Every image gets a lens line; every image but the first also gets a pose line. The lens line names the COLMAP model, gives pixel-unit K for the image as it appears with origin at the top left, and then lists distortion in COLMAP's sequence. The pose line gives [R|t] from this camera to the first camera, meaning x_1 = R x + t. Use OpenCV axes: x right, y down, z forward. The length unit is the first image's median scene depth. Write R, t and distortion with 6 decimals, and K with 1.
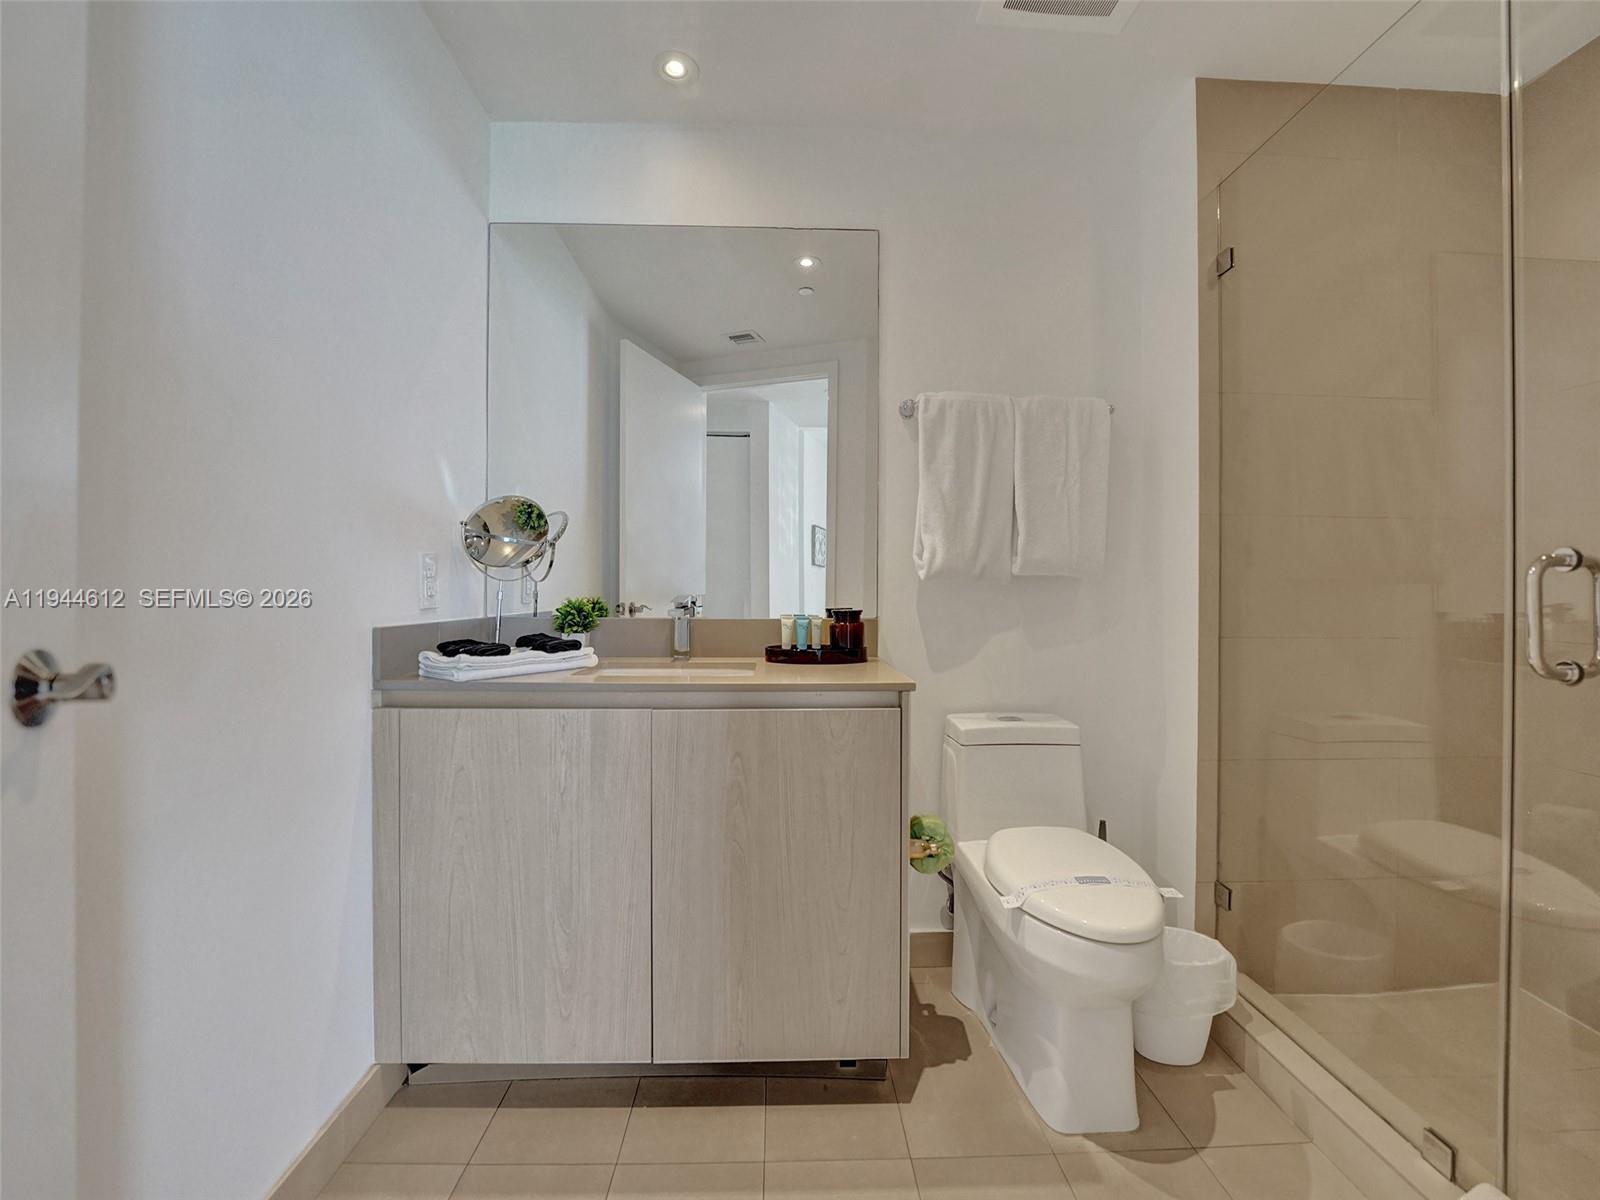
lens RADIAL K [[659.3, 0, 801.0], [0, 659.3, 601.5], [0, 0, 1]] dist [-0.020428, 0.000780]
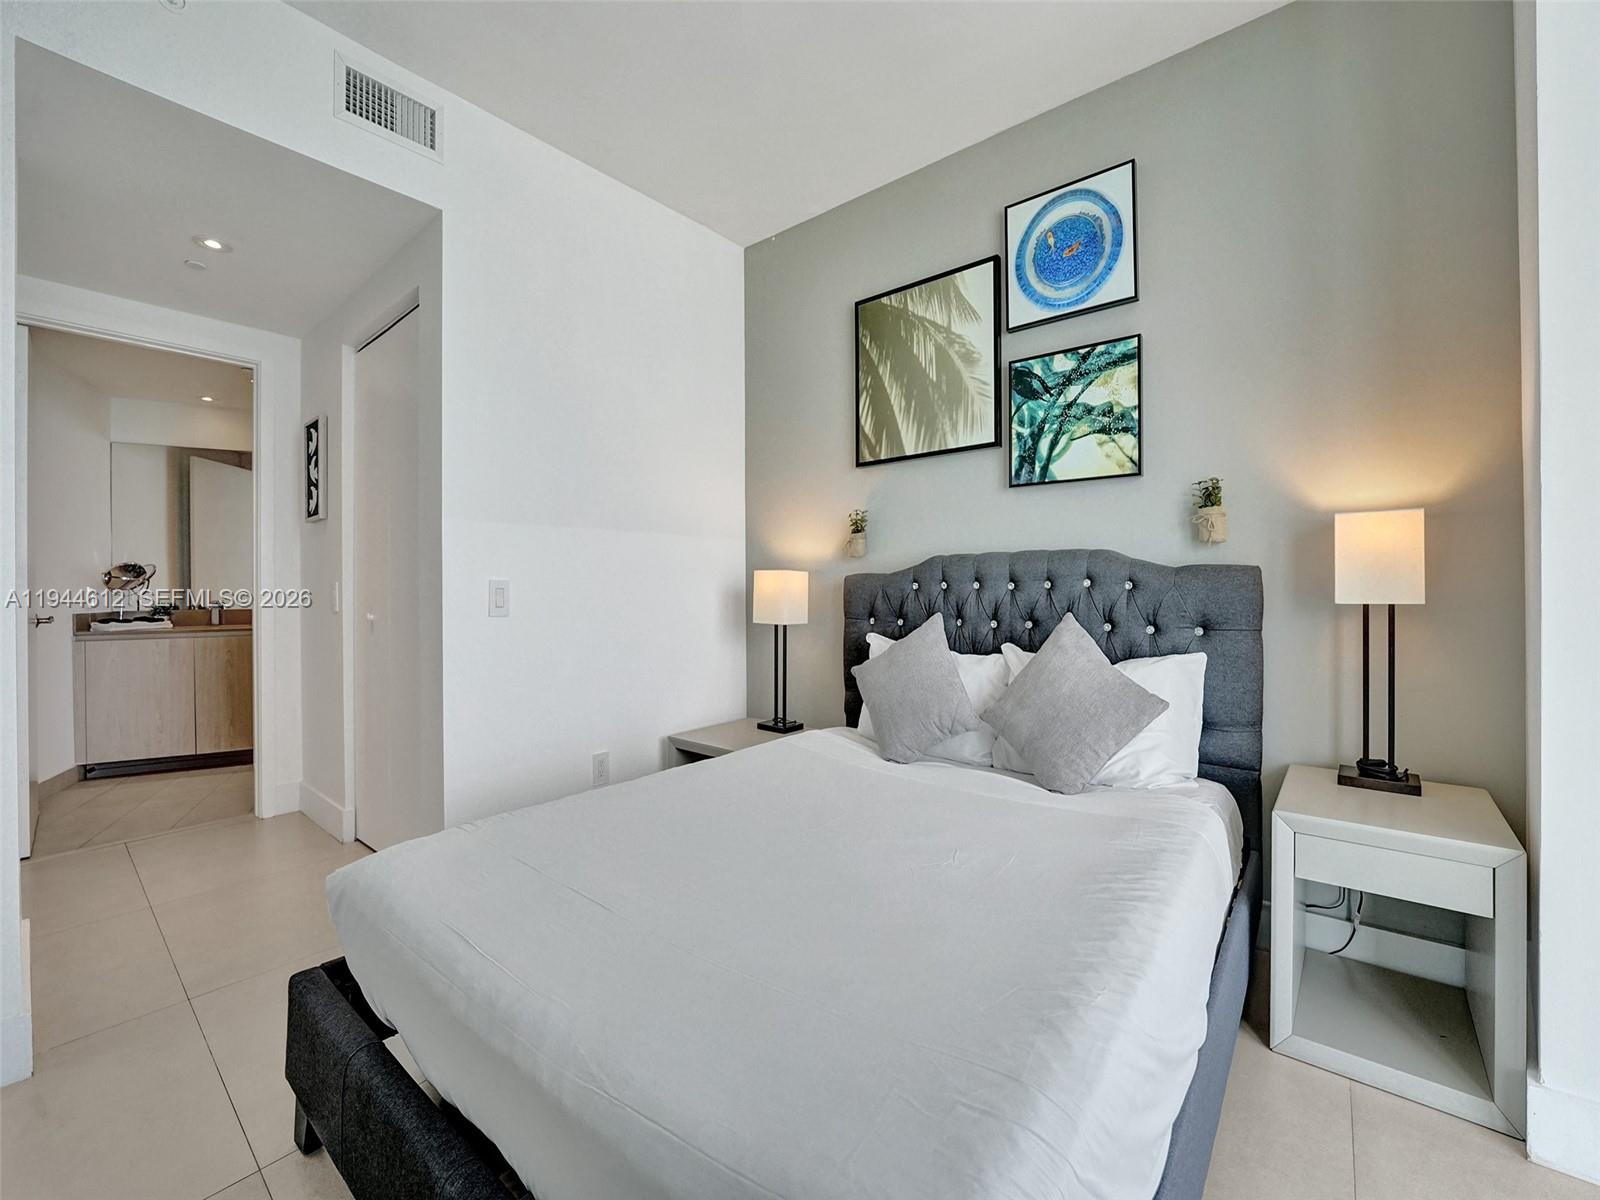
lens RADIAL K [[647.8, 0, 797.2], [0, 647.8, 592.9], [0, 0, 1]] dist [-0.022415, 0.000276]
pose [[0.891795, -0.011366, 0.452296, 0.776498], [0.016085, 0.999849, -0.006589, 0.012955], [-0.452153, 0.013151, 0.891843, -2.397936]]
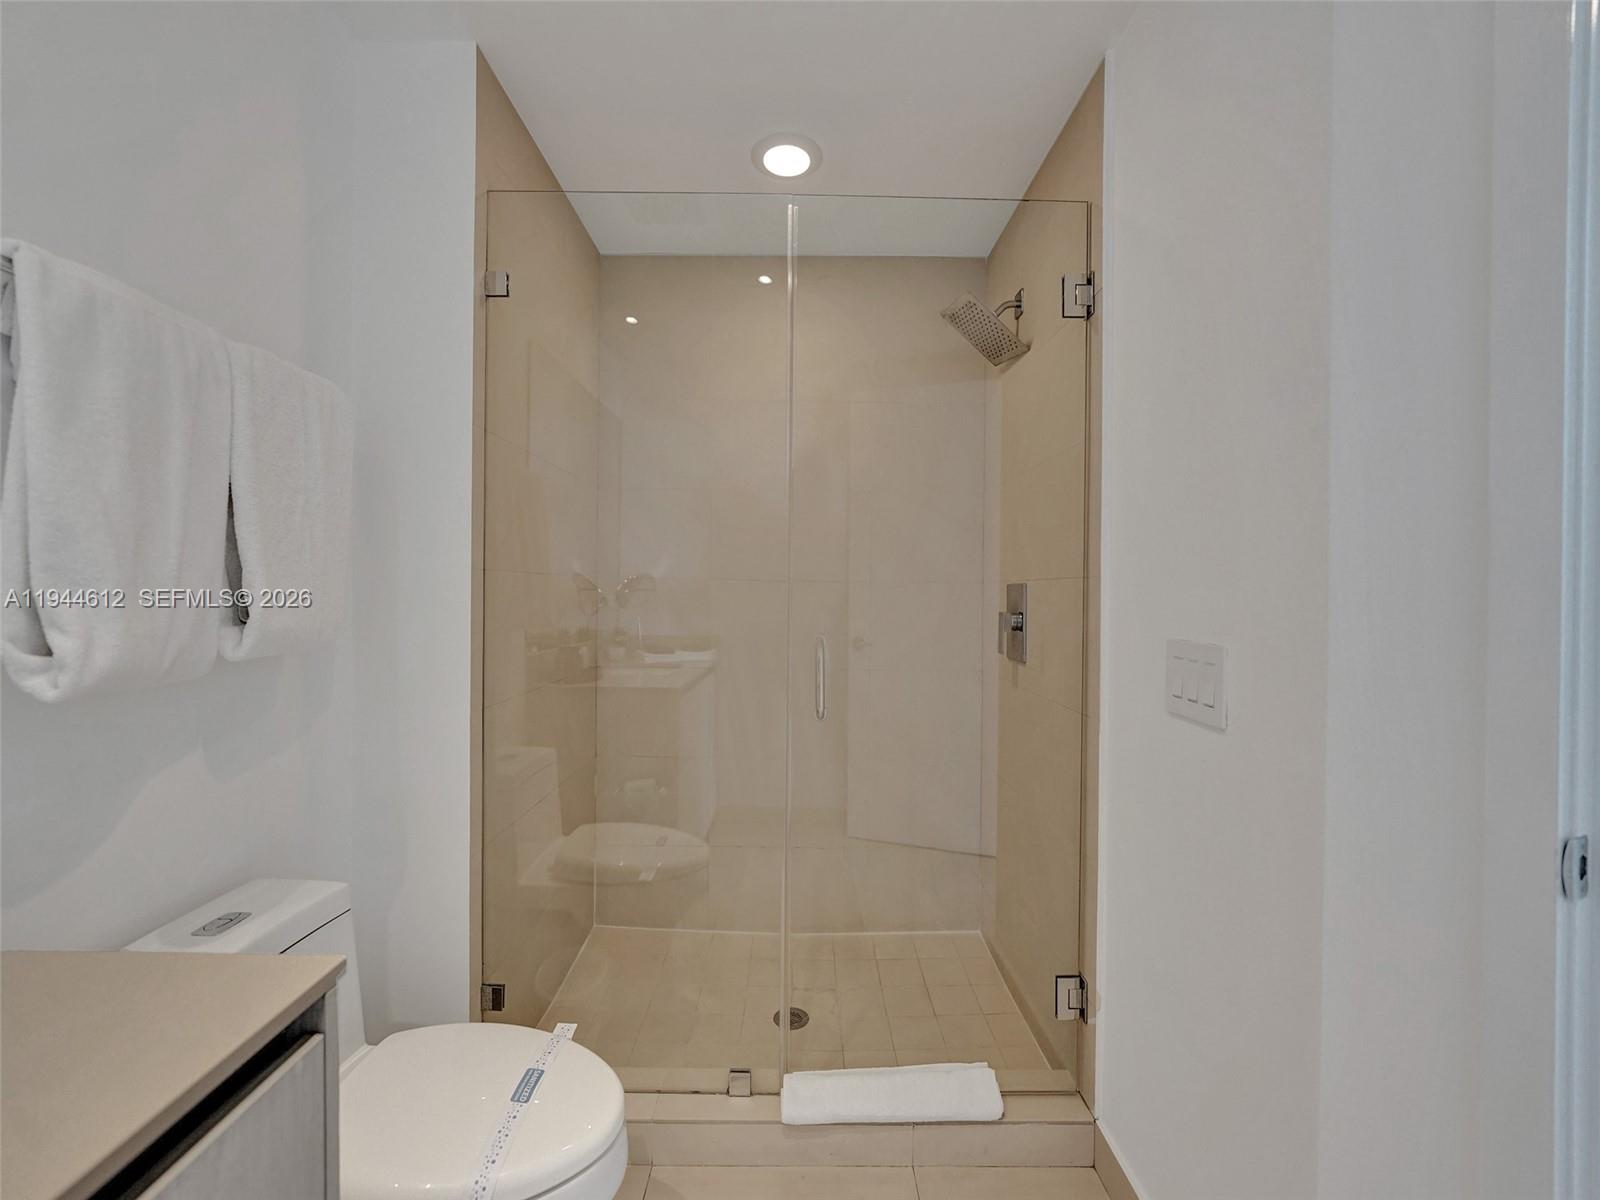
lens RADIAL K [[654.1, 0, 797.9], [0, 654.1, 591.8], [0, 0, 1]] dist [0.000751, 0.000209]
pose [[0.038539, -0.014687, 0.999149, -0.230872], [0.000993, 0.999892, 0.014660, -0.119045], [-0.999257, 0.000427, 0.038549, 0.562414]]
